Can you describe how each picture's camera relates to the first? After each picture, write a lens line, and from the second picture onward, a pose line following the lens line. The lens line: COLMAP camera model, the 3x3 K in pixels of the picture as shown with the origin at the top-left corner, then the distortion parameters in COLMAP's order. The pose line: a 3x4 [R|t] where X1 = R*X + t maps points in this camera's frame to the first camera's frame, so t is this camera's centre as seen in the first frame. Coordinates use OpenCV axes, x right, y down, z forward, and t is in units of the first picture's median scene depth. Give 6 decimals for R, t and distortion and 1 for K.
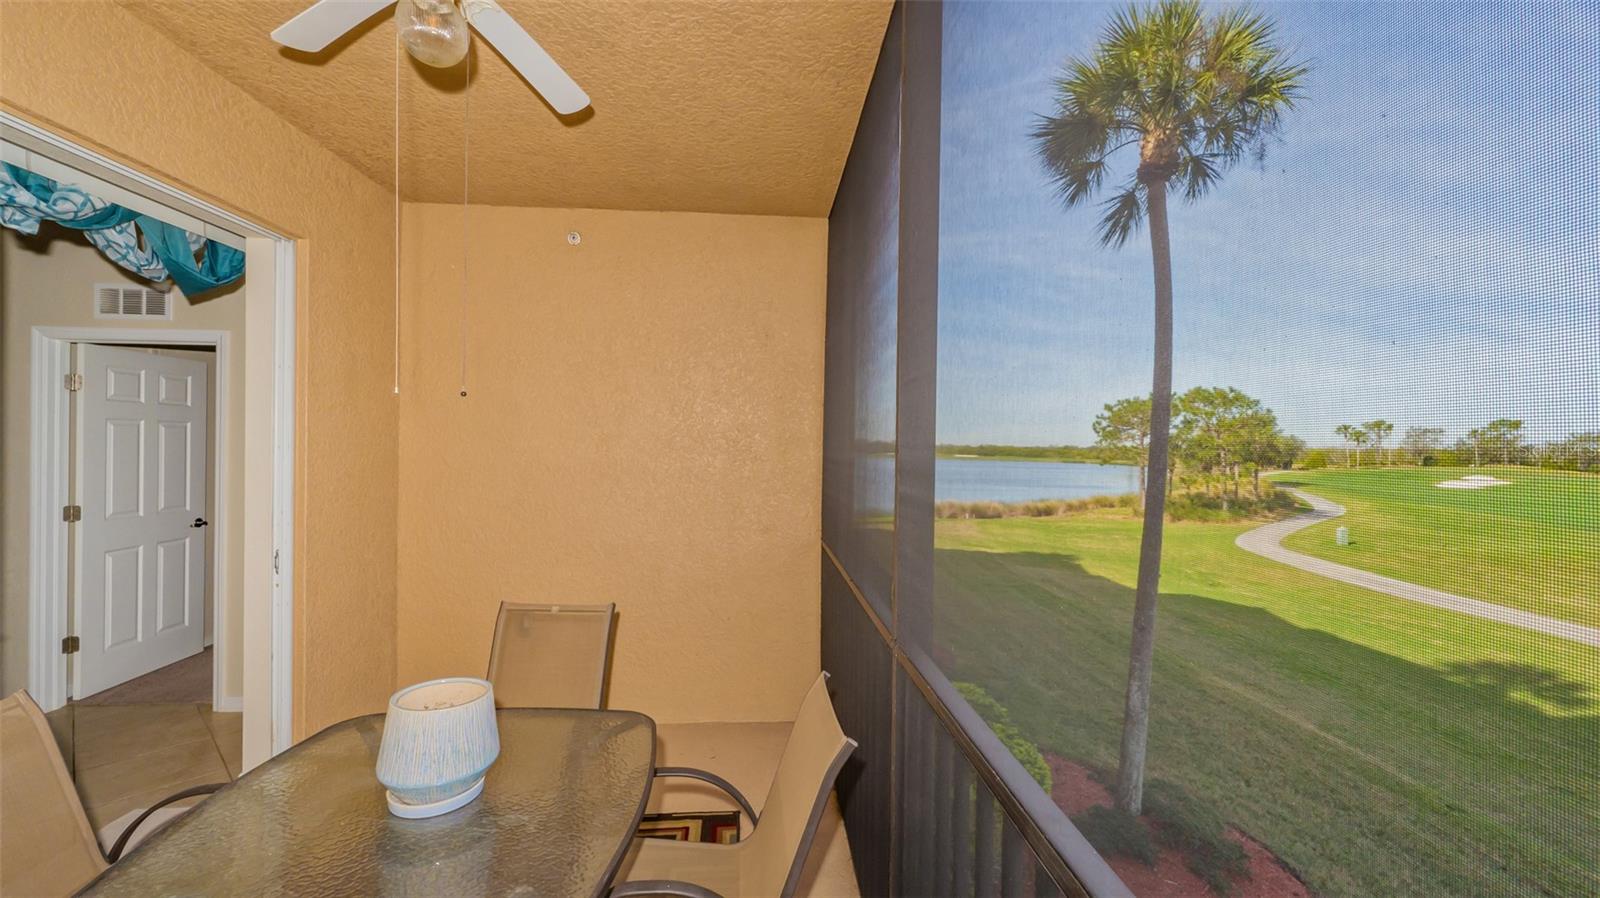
lens RADIAL K [[645.1, 0, 809.3], [0, 645.1, 448.9], [0, 0, 1]] dist [-0.000861, 0.000184]
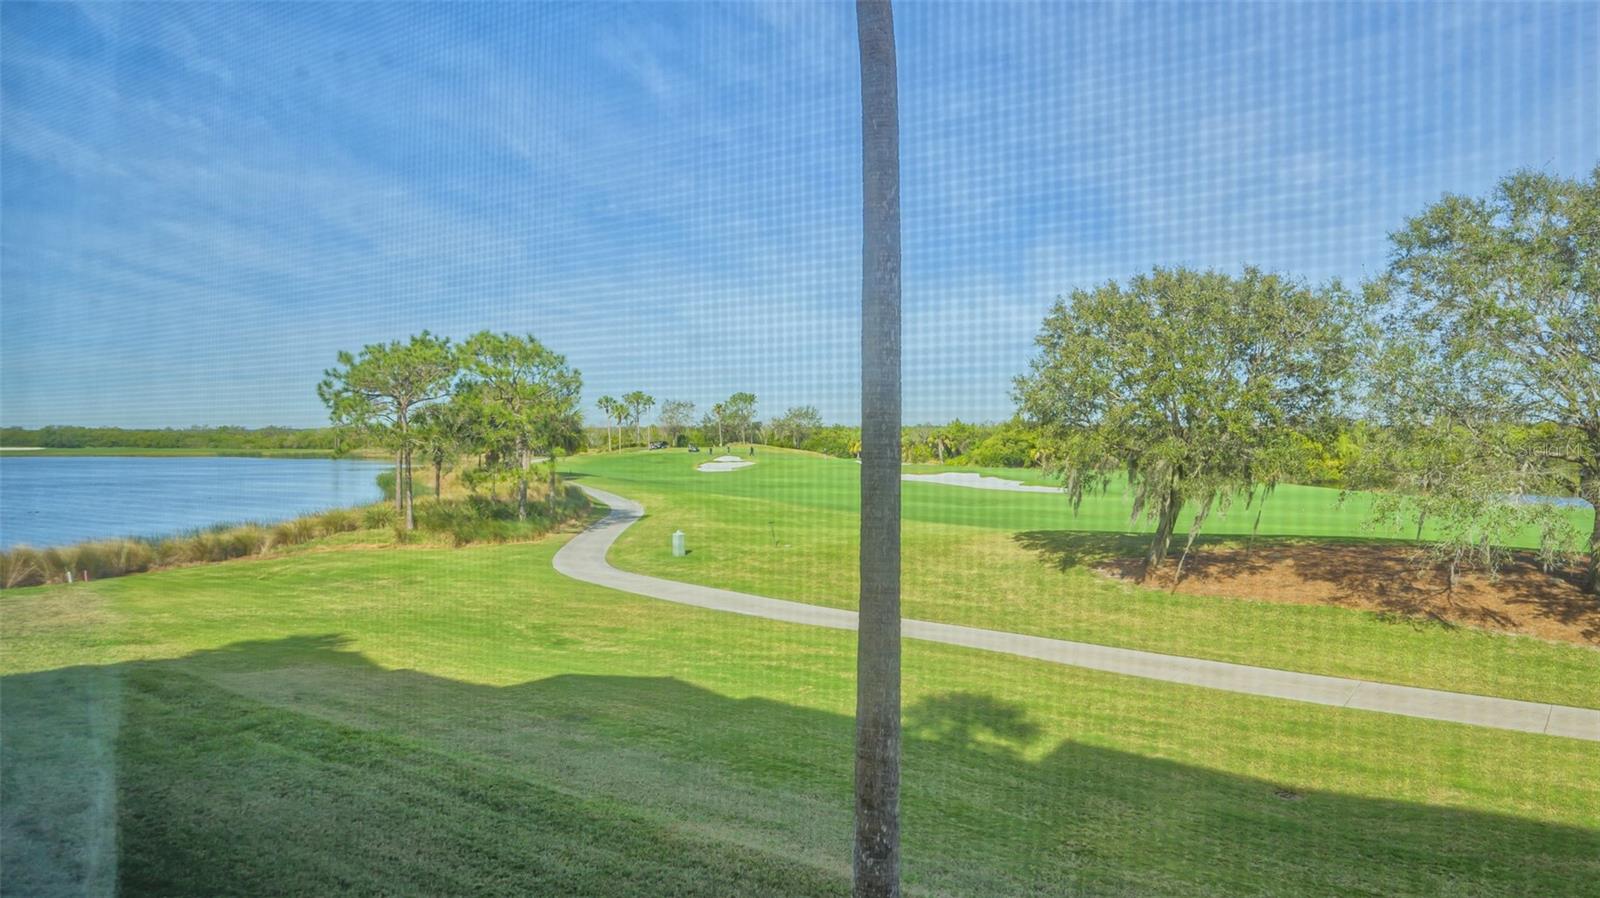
lens RADIAL K [[1032.1, 0, 791.6], [0, 1032.1, 443.0], [0, 0, 1]] dist [0.004285, -0.001154]
pose [[0.632680, -0.020839, 0.774133, 0.000054], [0.011925, 0.999782, 0.017167, 0.001034], [-0.774321, -0.001629, 0.632790, 0.112476]]
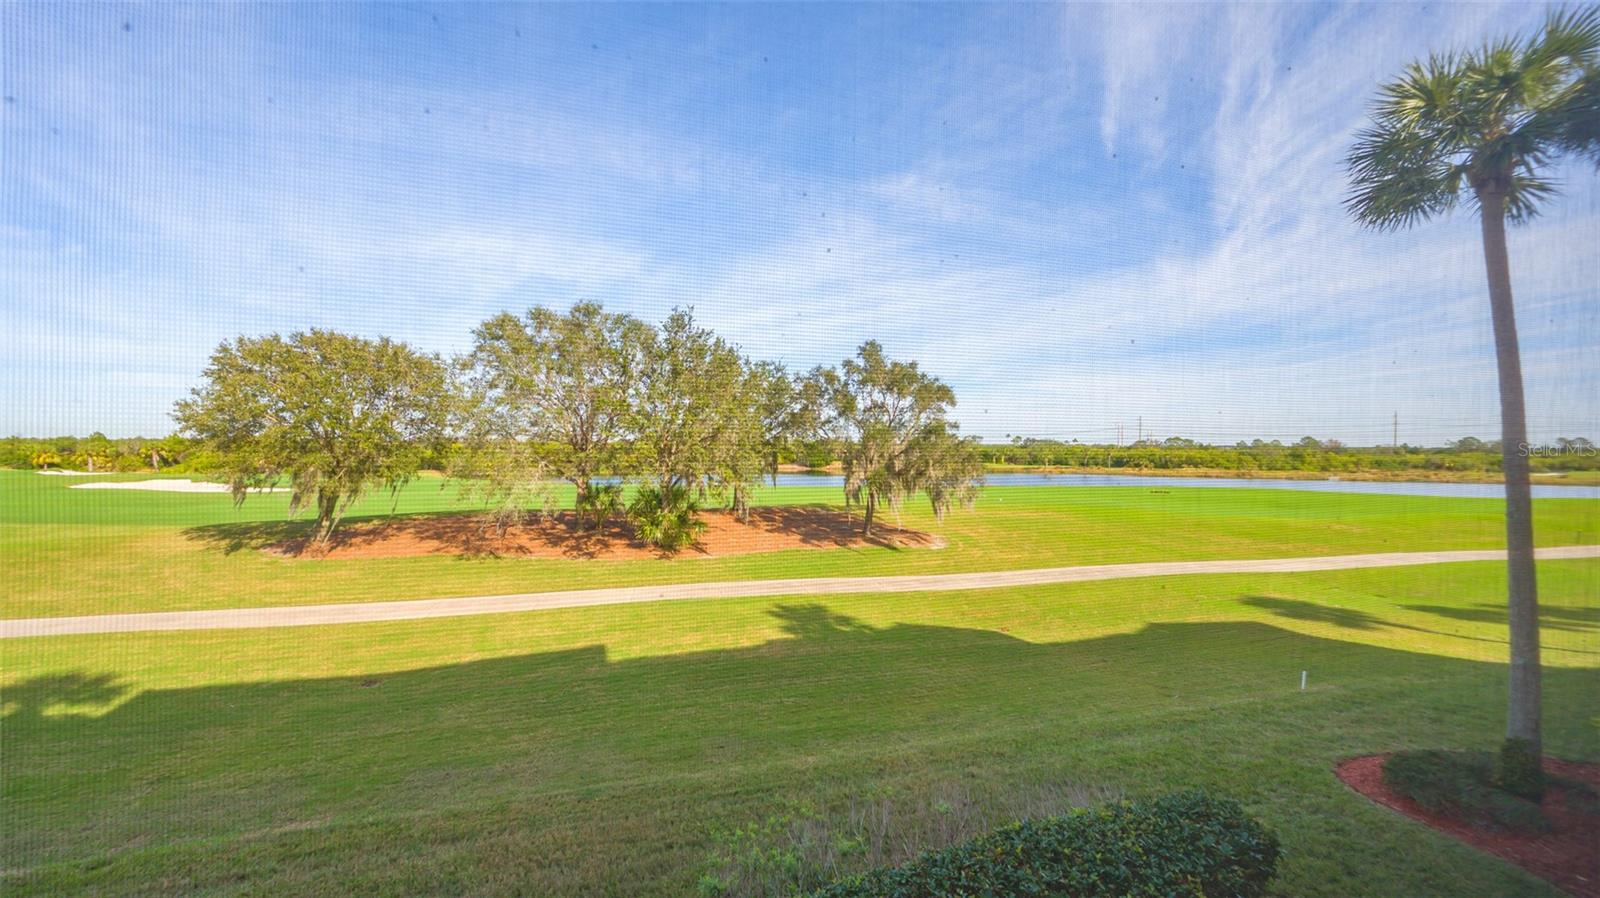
lens RADIAL K [[645.1, 0, 802.4], [0, 645.1, 451.3], [0, 0, 1]] dist [-0.000861, 0.000184]
pose [[-0.243797, -0.020761, 0.969604, -0.006350], [-0.001331, 0.999777, 0.021073, -0.000321], [-0.969825, 0.003847, -0.243771, 0.057418]]
